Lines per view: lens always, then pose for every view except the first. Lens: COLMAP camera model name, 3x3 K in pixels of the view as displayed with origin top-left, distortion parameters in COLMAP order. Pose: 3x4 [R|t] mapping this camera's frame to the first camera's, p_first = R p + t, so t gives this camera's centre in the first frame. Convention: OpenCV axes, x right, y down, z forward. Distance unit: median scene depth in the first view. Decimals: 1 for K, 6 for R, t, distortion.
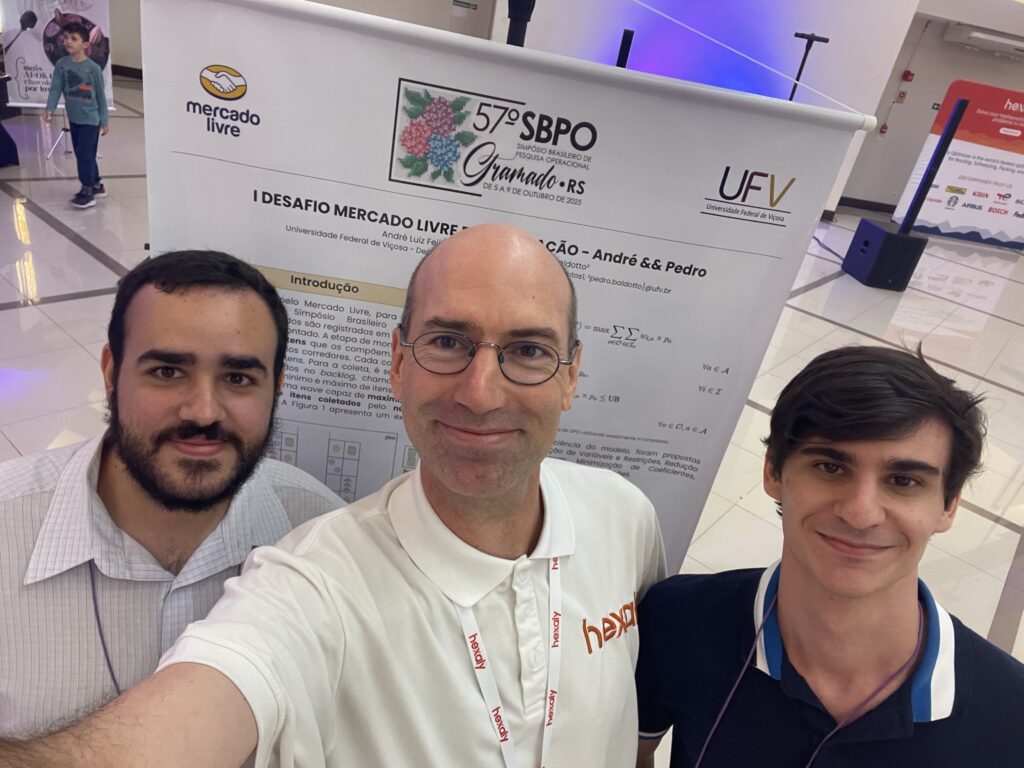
lens RADIAL K [[712.8, 0, 512.0], [0, 712.8, 384.0], [0, 0, 1]] dist [0.048910, -0.037498]
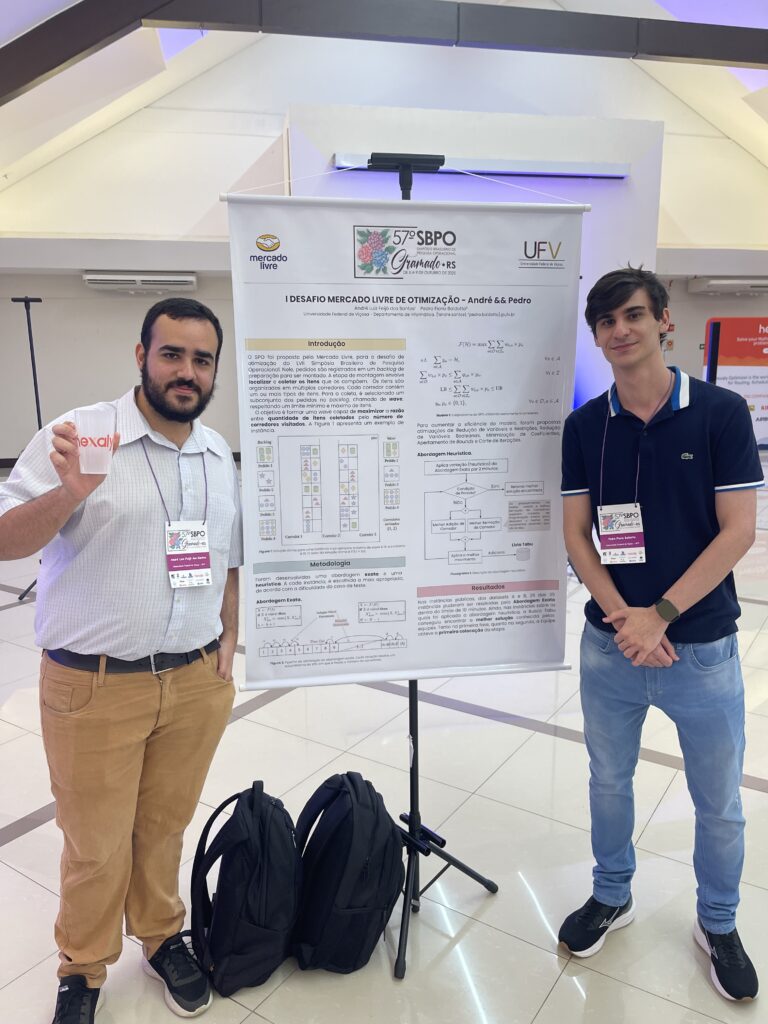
lens RADIAL K [[779.0, 0, 384.0], [0, 779.0, 512.0], [0, 0, 1]] dist [0.027944, -0.001025]
pose [[0.974736, -0.210104, 0.075807, -0.347578], [0.223001, 0.934679, -0.276851, 0.799551], [-0.012687, 0.286761, 0.957918, -0.723457]]
